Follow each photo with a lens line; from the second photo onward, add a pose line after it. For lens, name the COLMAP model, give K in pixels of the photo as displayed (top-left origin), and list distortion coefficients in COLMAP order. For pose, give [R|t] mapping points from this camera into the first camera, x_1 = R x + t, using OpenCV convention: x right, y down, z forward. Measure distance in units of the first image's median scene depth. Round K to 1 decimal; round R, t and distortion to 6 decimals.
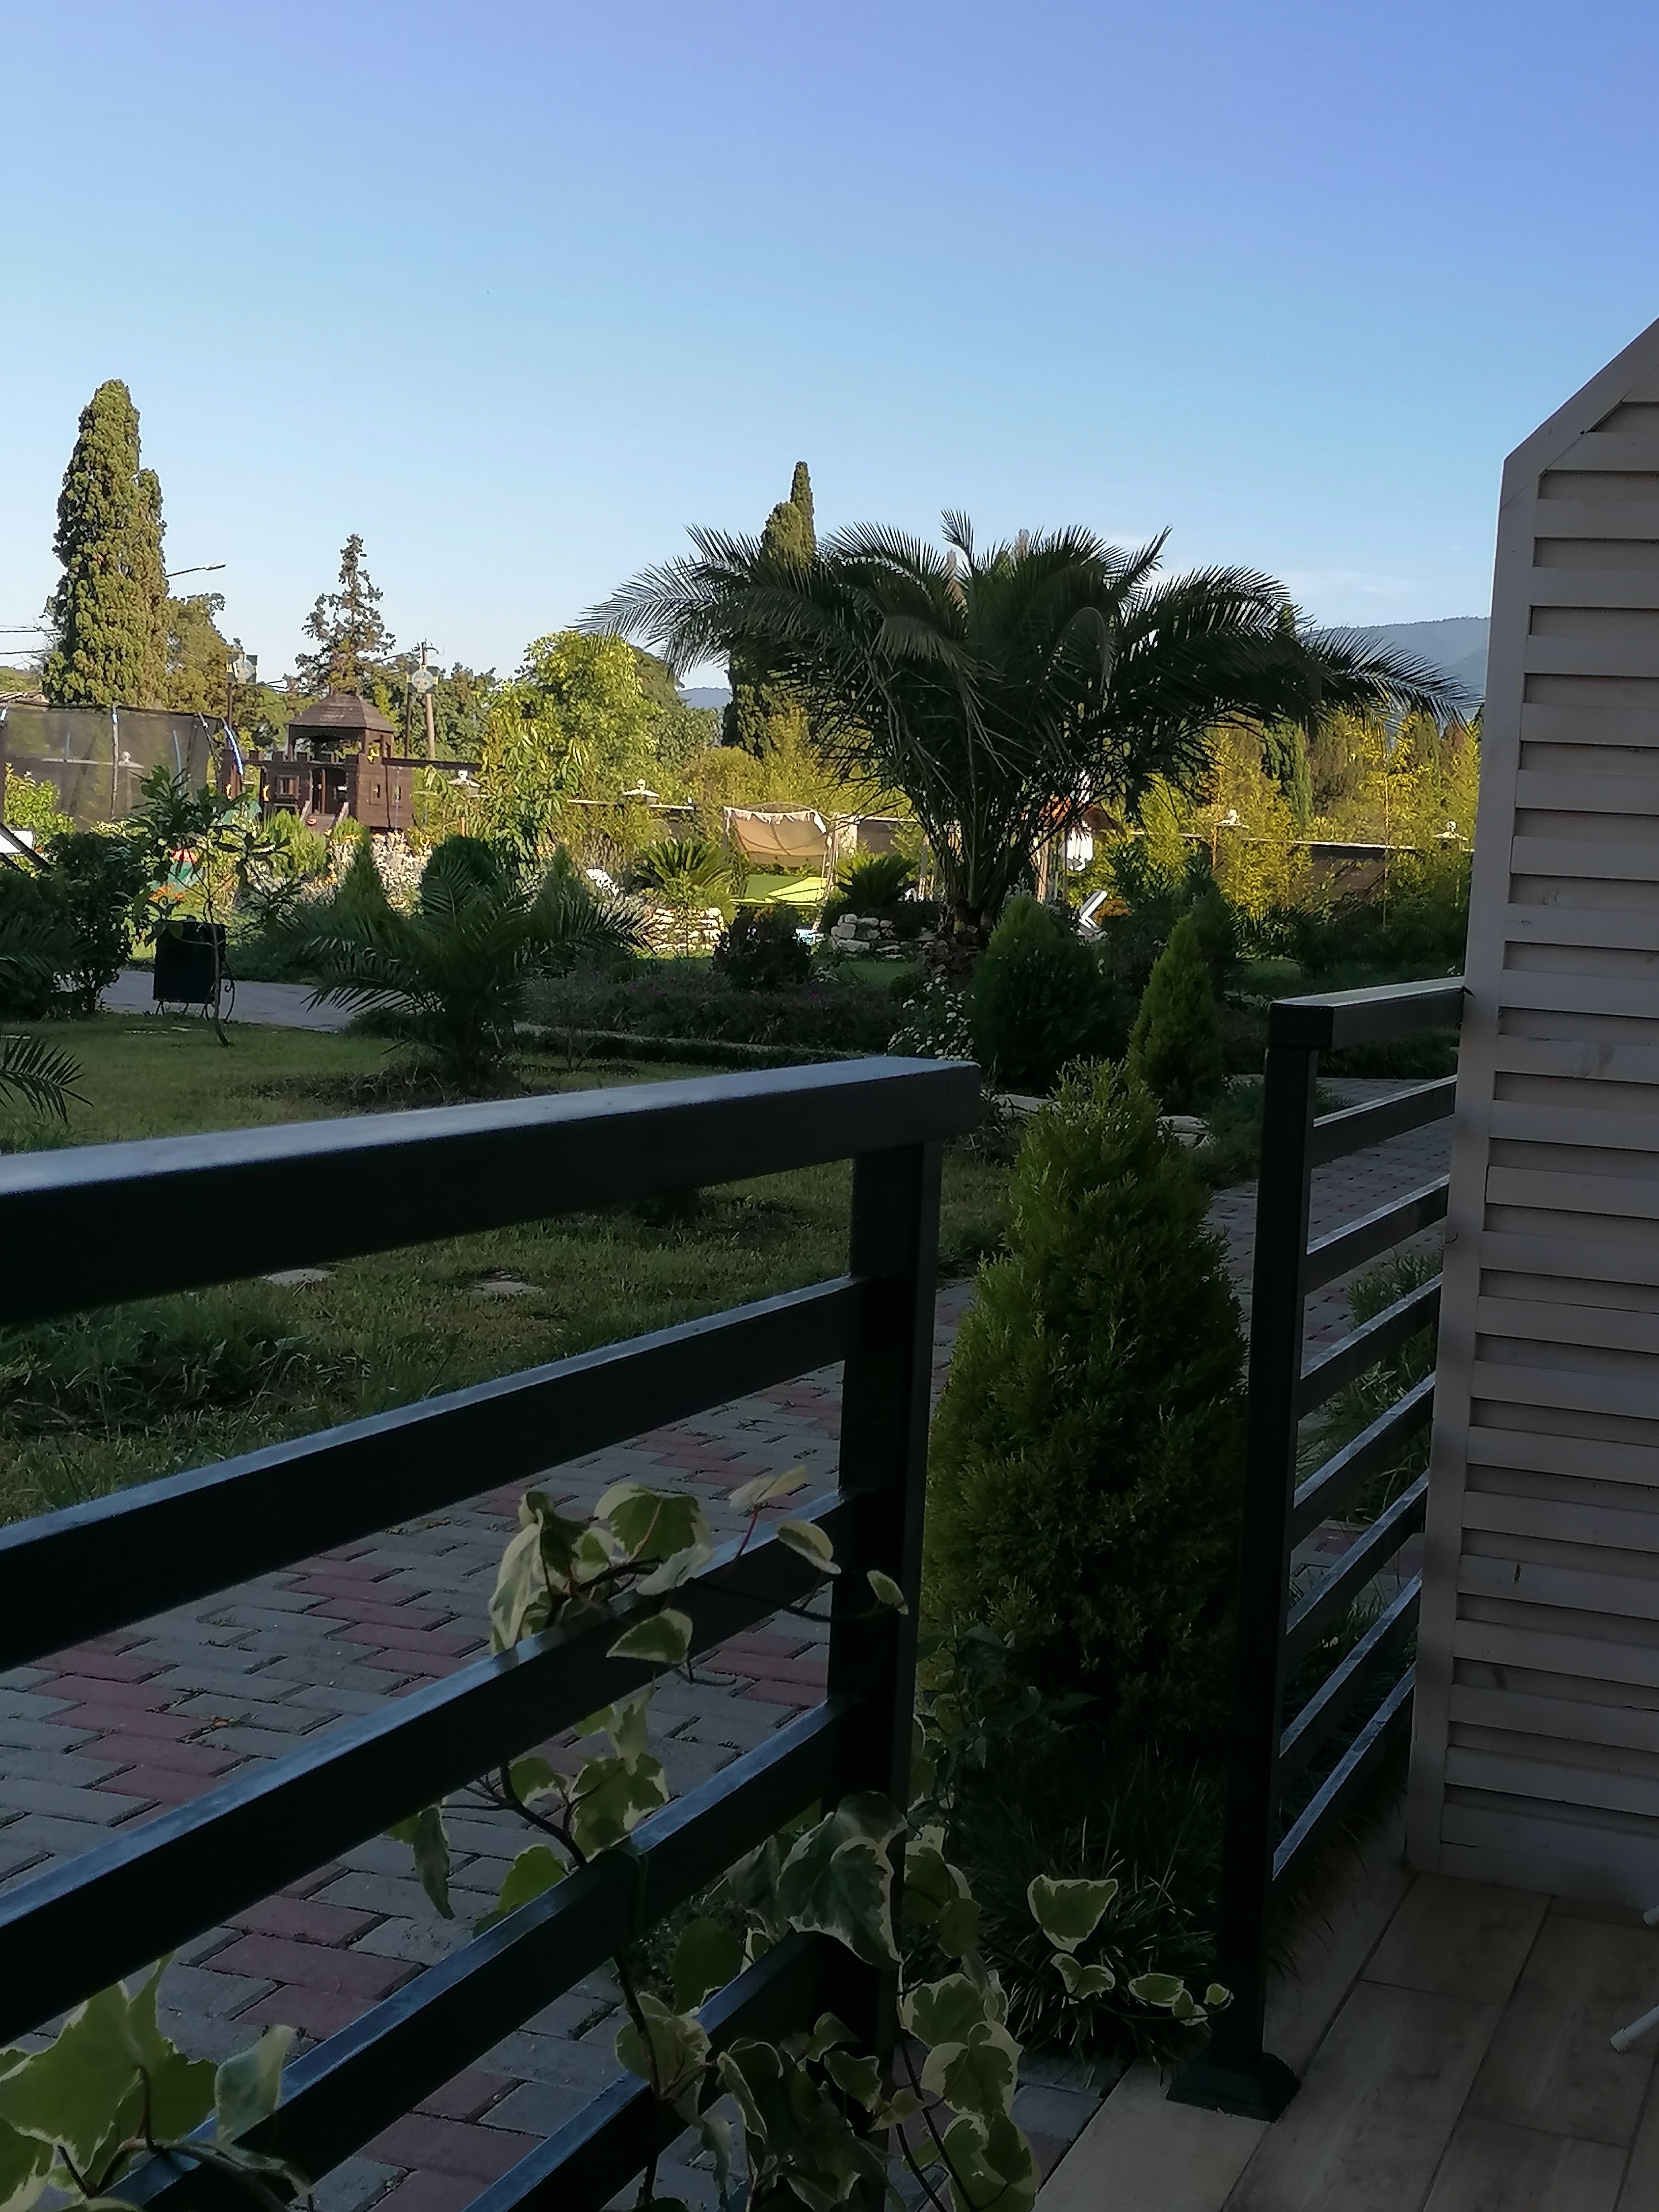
lens RADIAL K [[3084.6, 0, 828.8], [0, 3084.6, 1105.8], [0, 0, 1]] dist [0.003842, 0.000000]
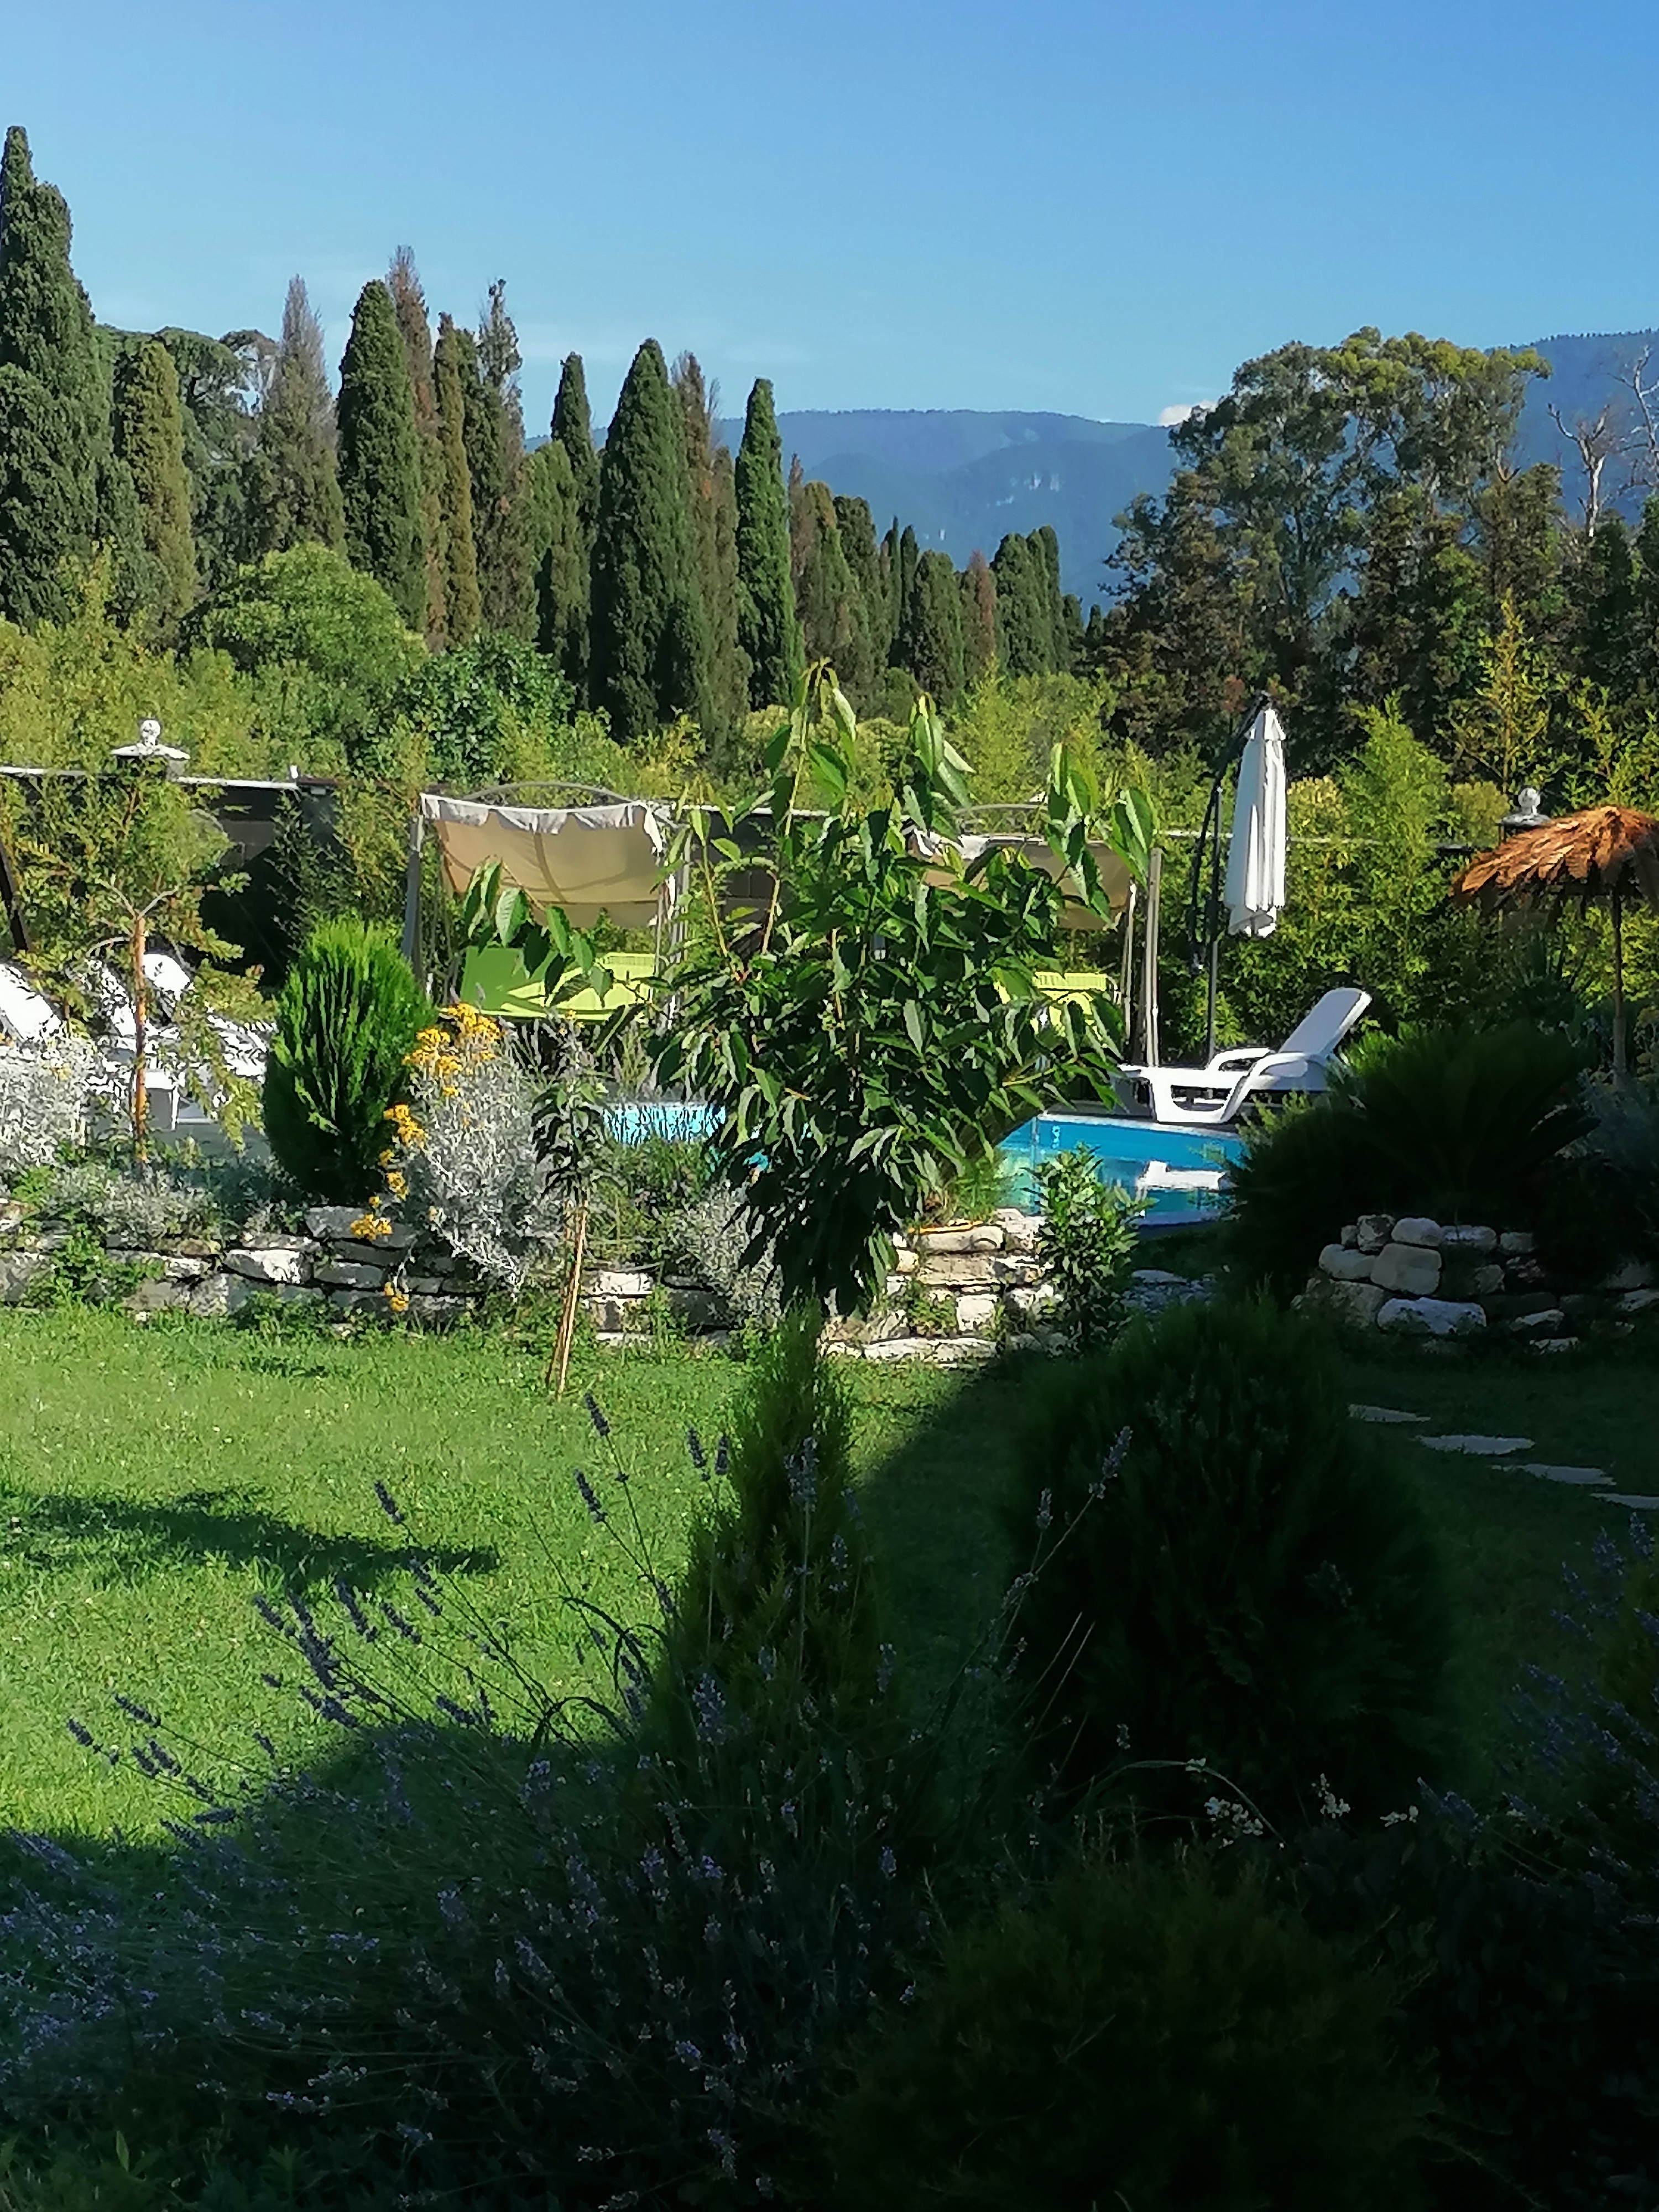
lens RADIAL K [[4323.5, 0, 831.0], [0, 4323.5, 1096.4], [0, 0, 1]] dist [-0.083418, 0.000000]
pose [[0.974586, -0.024451, 0.222674, -0.108189], [0.024196, 0.999700, 0.003875, -0.054886], [-0.222702, 0.001611, 0.974885, 0.401824]]
